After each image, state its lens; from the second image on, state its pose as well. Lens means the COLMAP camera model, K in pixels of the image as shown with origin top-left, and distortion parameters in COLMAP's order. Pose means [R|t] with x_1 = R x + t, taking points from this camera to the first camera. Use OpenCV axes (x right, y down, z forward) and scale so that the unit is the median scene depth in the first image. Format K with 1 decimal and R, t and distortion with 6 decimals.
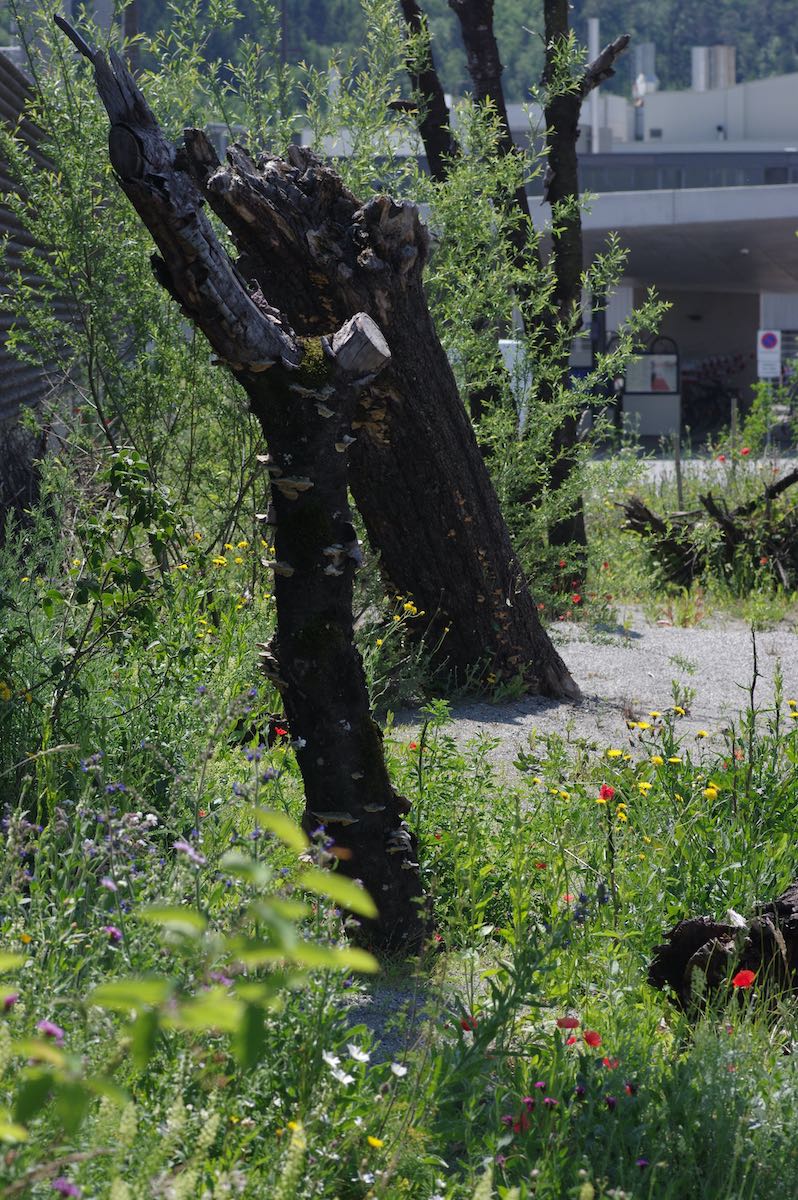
lens RADIAL K [[5171.3, 0, 398.8], [0, 5171.3, 600.1], [0, 0, 1]] dist [0.018241, 0.000000]
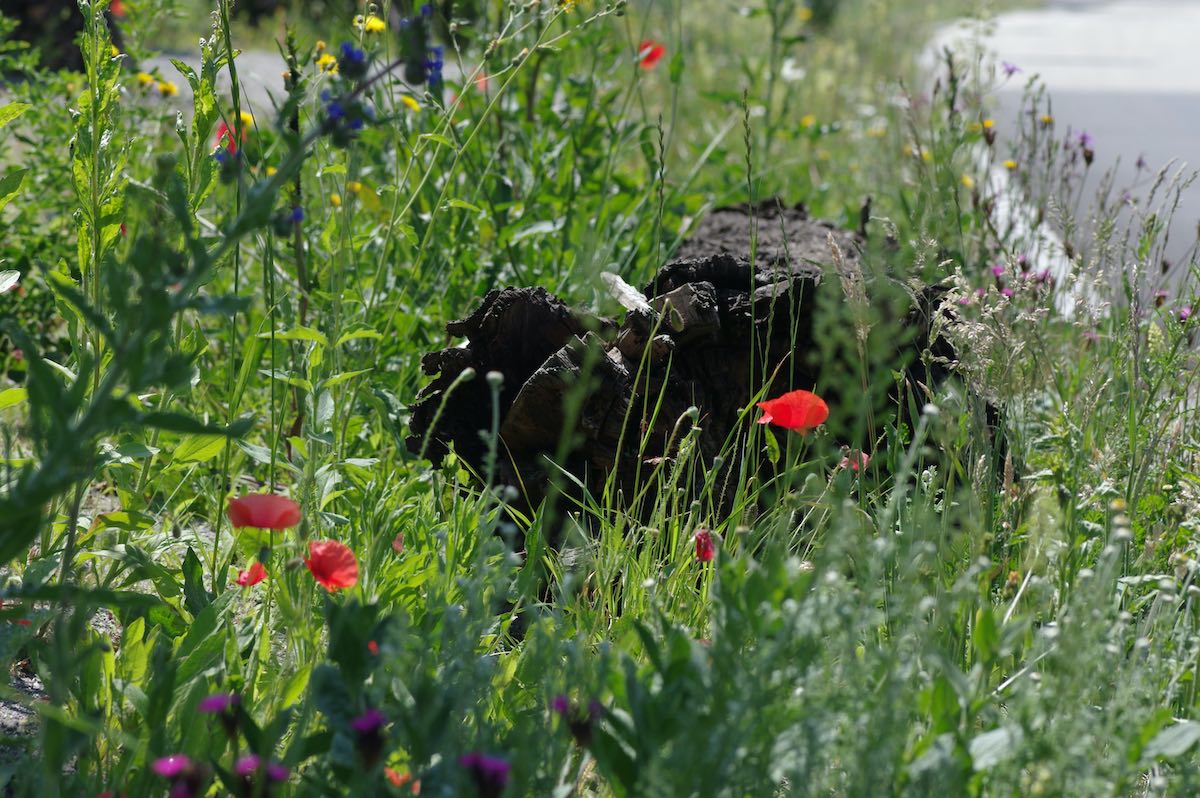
lens RADIAL K [[5171.3, 0, 600.0], [0, 5171.3, 398.7], [0, 0, 1]] dist [0.018241, 0.000000]
pose [[0.990795, 0.017119, 0.134286, 0.009731], [-0.022082, 0.999124, 0.035552, 0.058263], [-0.133560, -0.038190, 0.990305, 0.630588]]
